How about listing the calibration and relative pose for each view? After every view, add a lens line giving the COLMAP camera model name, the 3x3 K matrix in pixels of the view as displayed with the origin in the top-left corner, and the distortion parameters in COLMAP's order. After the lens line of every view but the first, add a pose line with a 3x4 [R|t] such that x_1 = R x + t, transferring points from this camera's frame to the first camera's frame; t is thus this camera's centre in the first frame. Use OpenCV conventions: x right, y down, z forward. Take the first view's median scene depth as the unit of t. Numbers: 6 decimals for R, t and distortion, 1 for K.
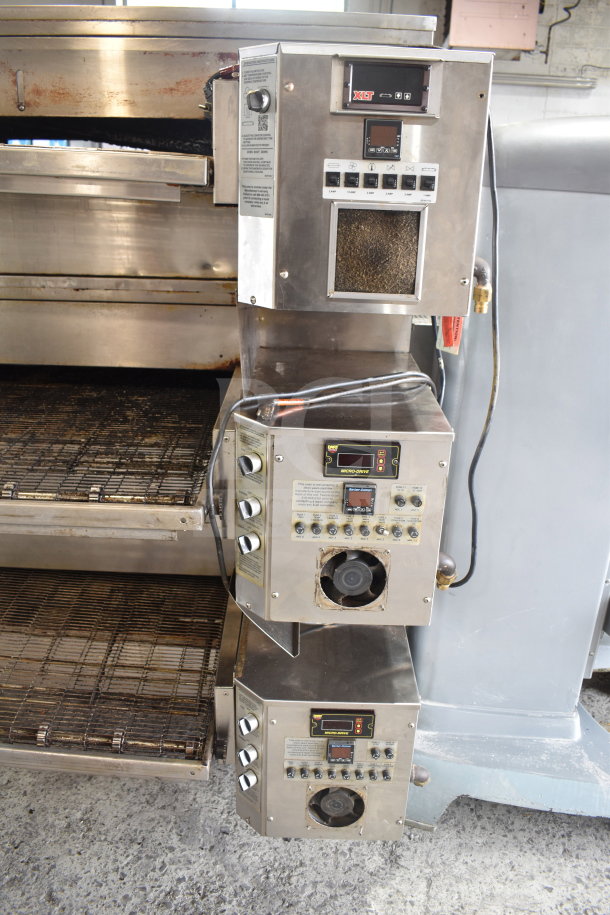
lens RADIAL K [[704.0, 0, 301.2], [0, 704.0, 466.2], [0, 0, 1]] dist [-0.098721, 0.016510]
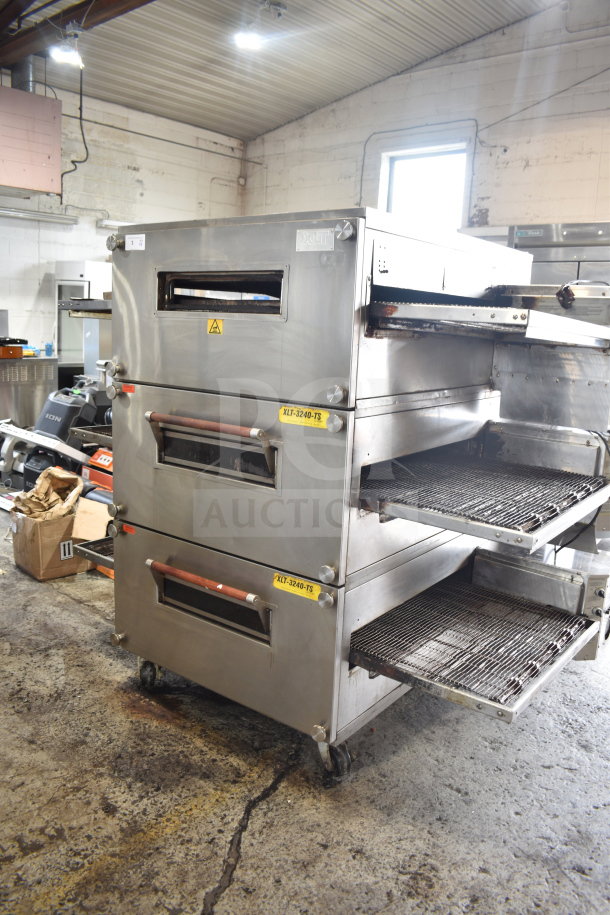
lens RADIAL K [[704.0, 0, 298.8], [0, 704.0, 451.4], [0, 0, 1]] dist [-0.098721, 0.016510]
pose [[0.607008, -0.156210, 0.779192, -0.334332], [0.284842, 0.958111, -0.029819, -0.032661], [-0.741894, 0.240047, 0.626076, 0.046223]]
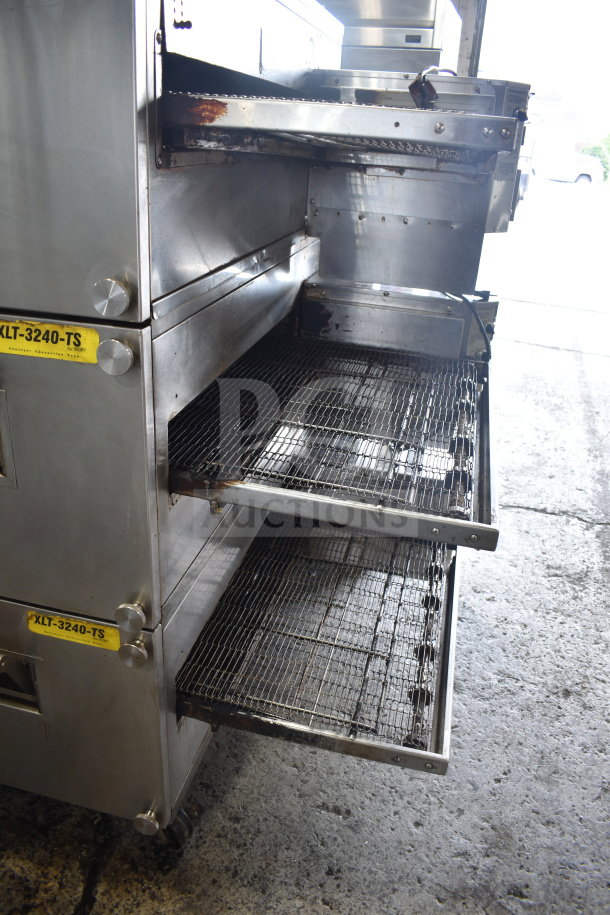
lens RADIAL K [[704.0, 0, 302.5], [0, 704.0, 456.2], [0, 0, 1]] dist [-0.098721, 0.016510]
pose [[0.224847, -0.431125, 0.873828, -0.245283], [0.325752, 0.878450, 0.349586, -0.060033], [-0.918330, 0.206048, 0.337957, 0.116580]]
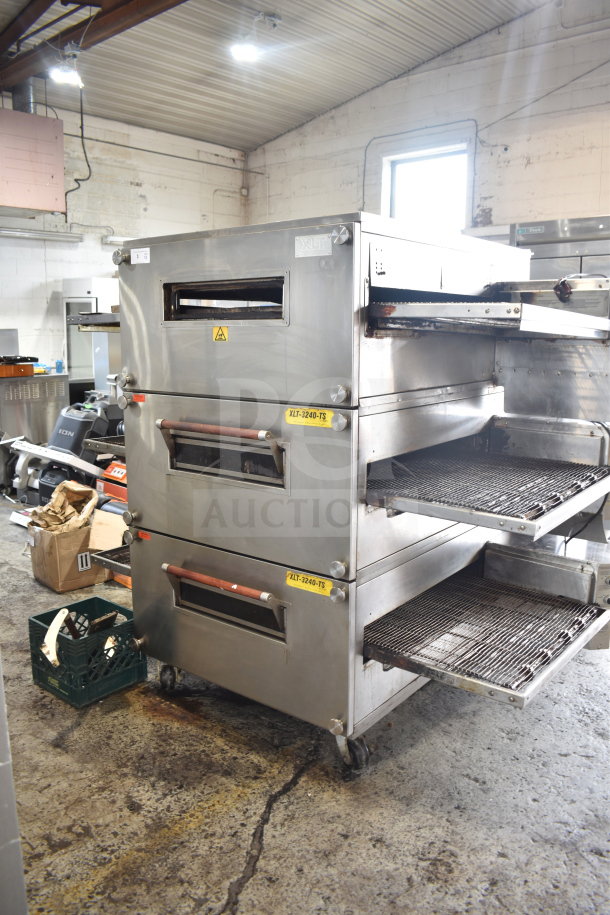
lens RADIAL K [[704.0, 0, 297.6], [0, 704.0, 451.8], [0, 0, 1]] dist [-0.098721, 0.016510]
pose [[0.615722, -0.172163, 0.768926, -0.338598], [0.321039, 0.945983, -0.045268, -0.029422], [-0.719597, 0.274728, 0.637733, 0.041390]]
